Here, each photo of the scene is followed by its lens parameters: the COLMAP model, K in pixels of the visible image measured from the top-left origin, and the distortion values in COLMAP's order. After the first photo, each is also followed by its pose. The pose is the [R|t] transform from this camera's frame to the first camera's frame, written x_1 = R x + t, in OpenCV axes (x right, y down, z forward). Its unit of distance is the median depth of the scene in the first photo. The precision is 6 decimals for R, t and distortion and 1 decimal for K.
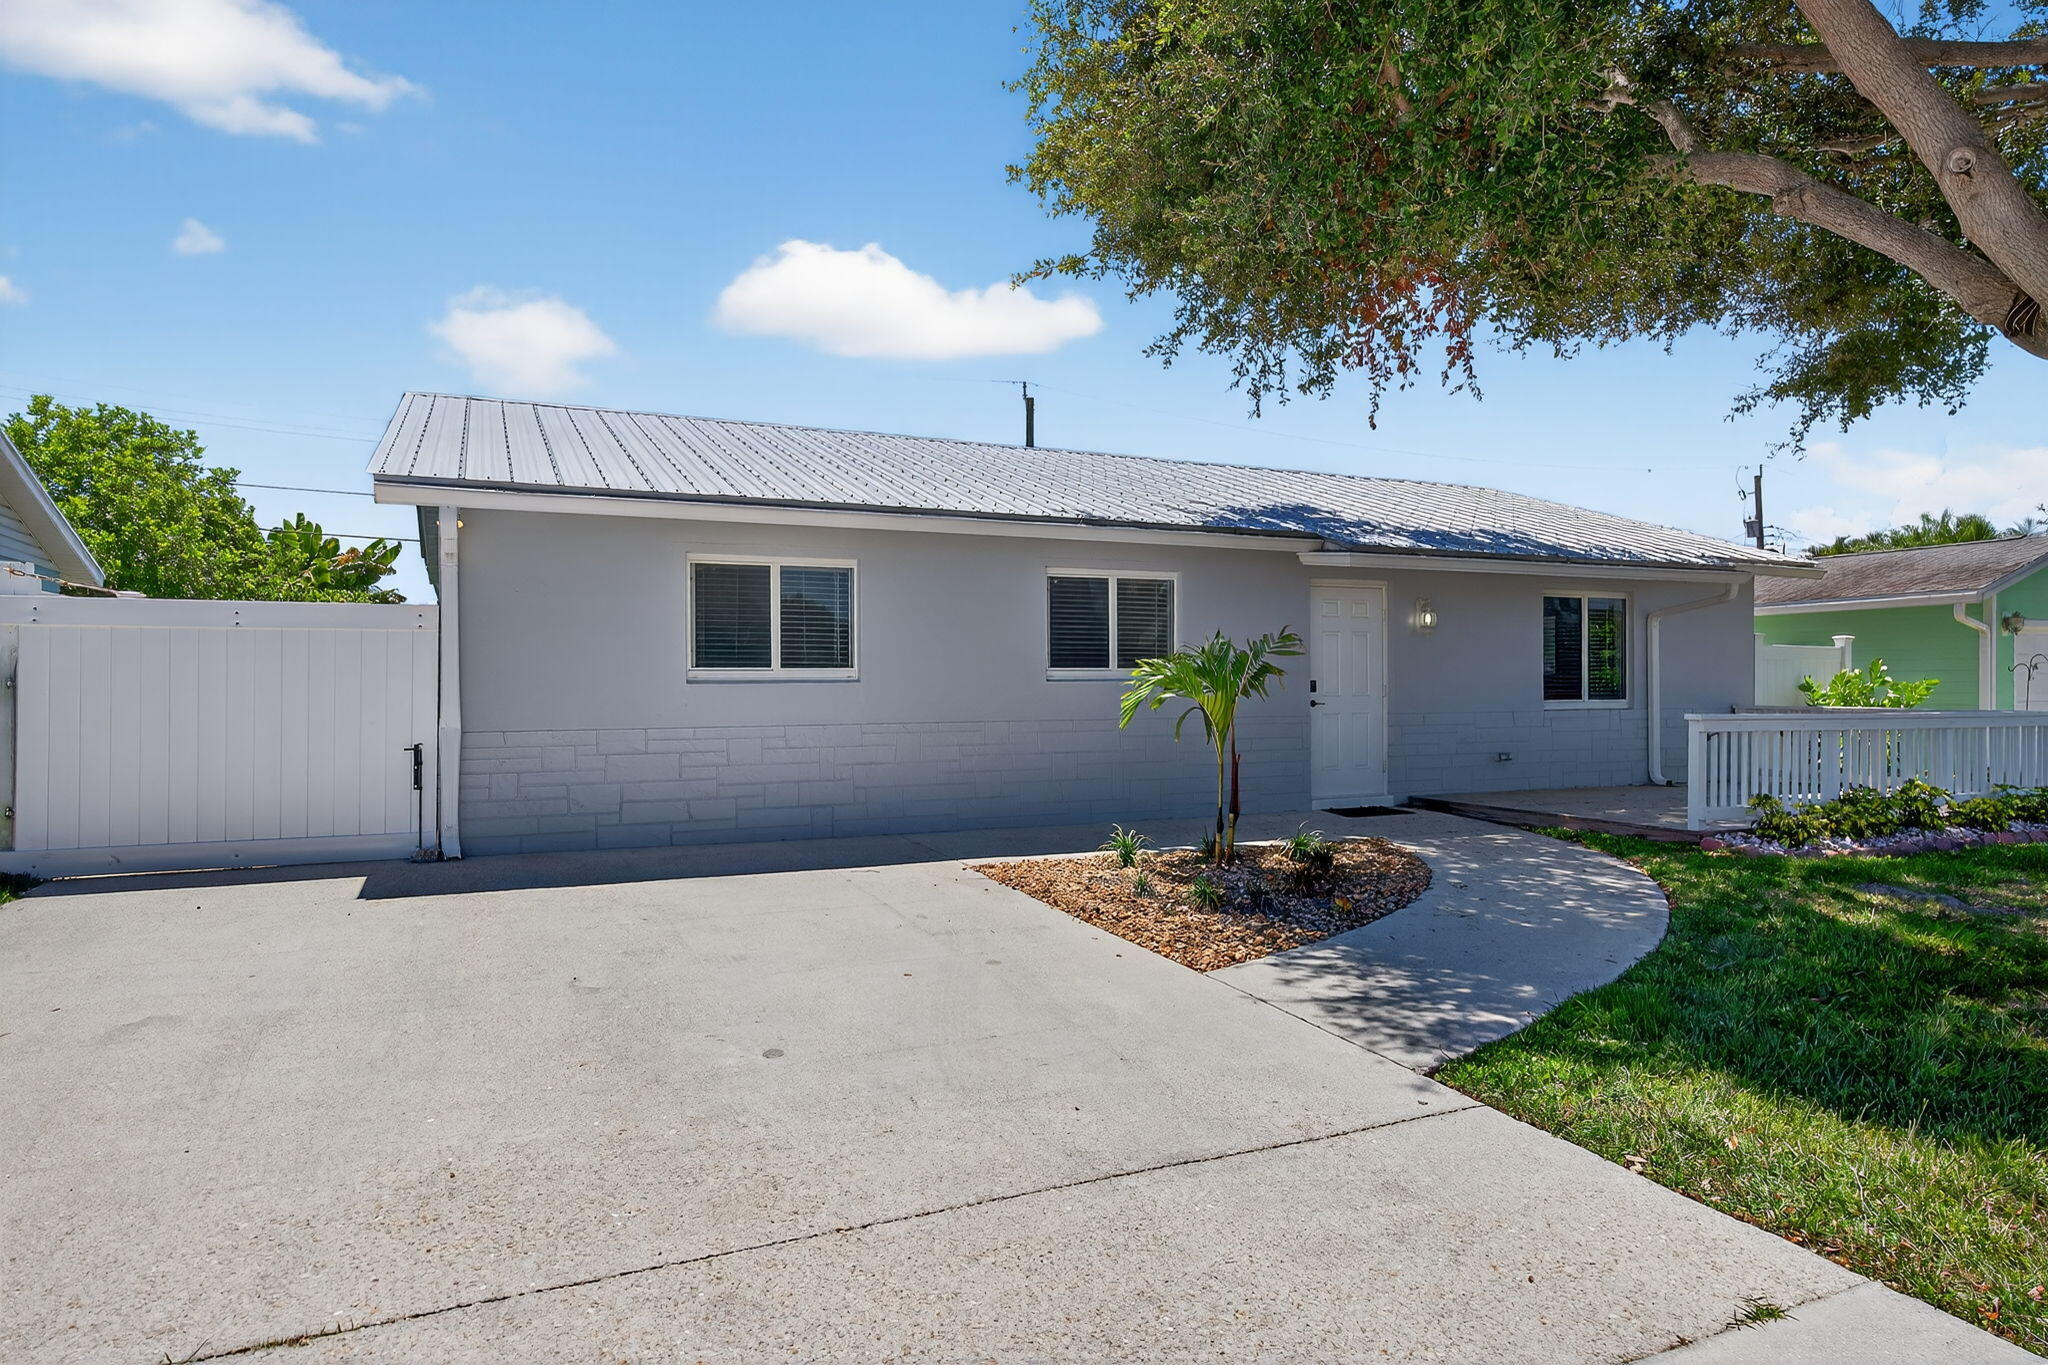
lens RADIAL K [[908.0, 0, 1028.3], [0, 908.0, 676.6], [0, 0, 1]] dist [0.000358, 0.000559]
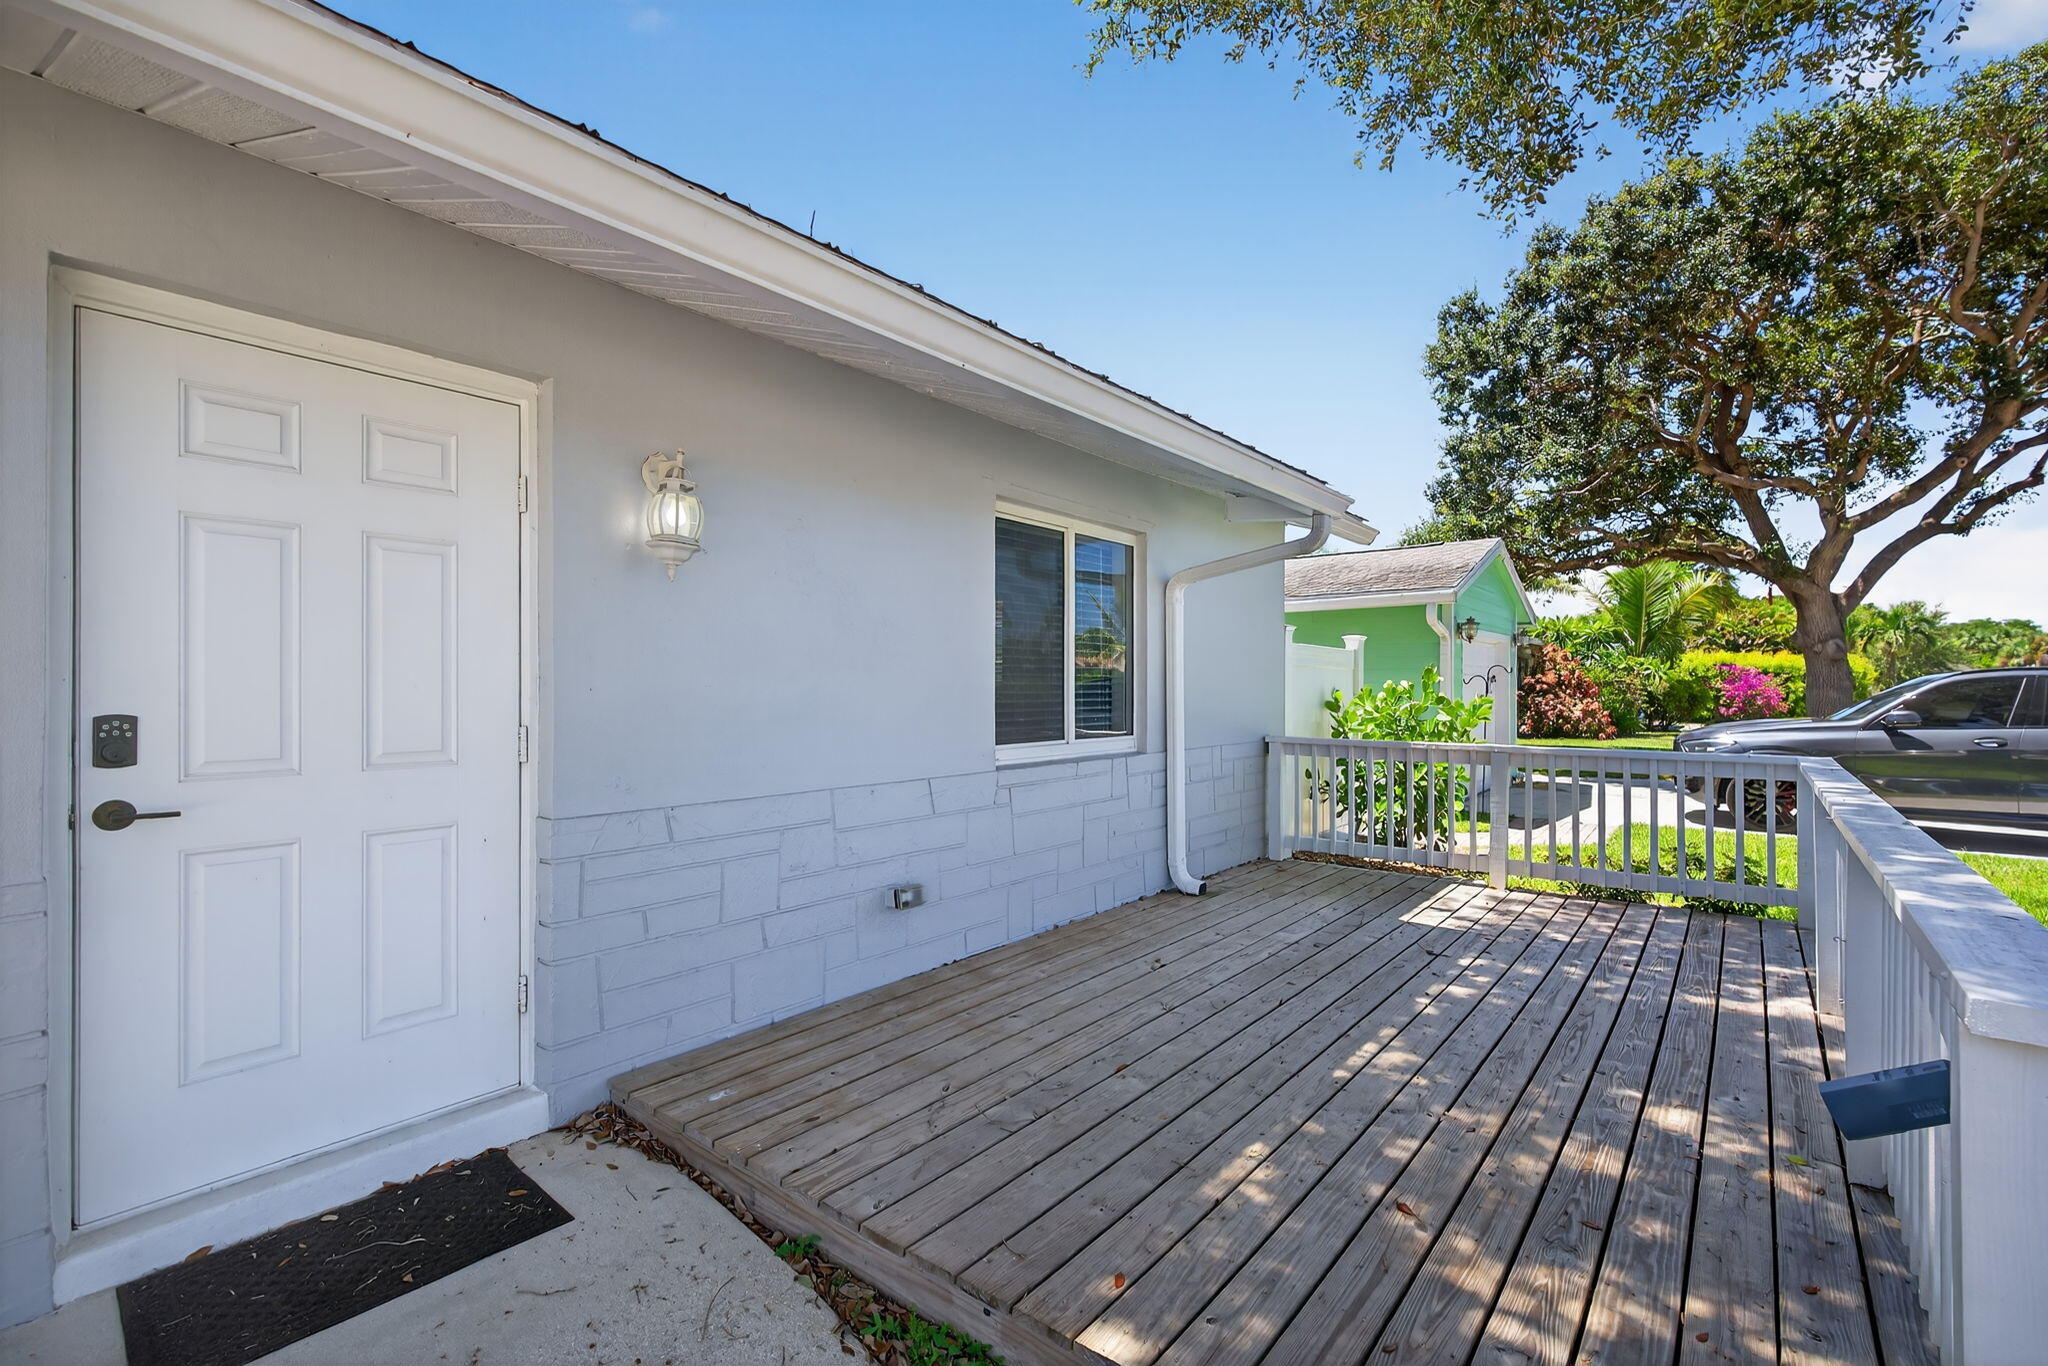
lens RADIAL K [[908.0, 0, 1028.3], [0, 908.0, 677.1], [0, 0, 1]] dist [0.000358, 0.000559]
pose [[0.861500, 0.004901, 0.507734, 0.343272], [0.002040, 0.999912, -0.013112, -0.002069], [-0.507753, 0.012332, 0.861414, 0.587390]]
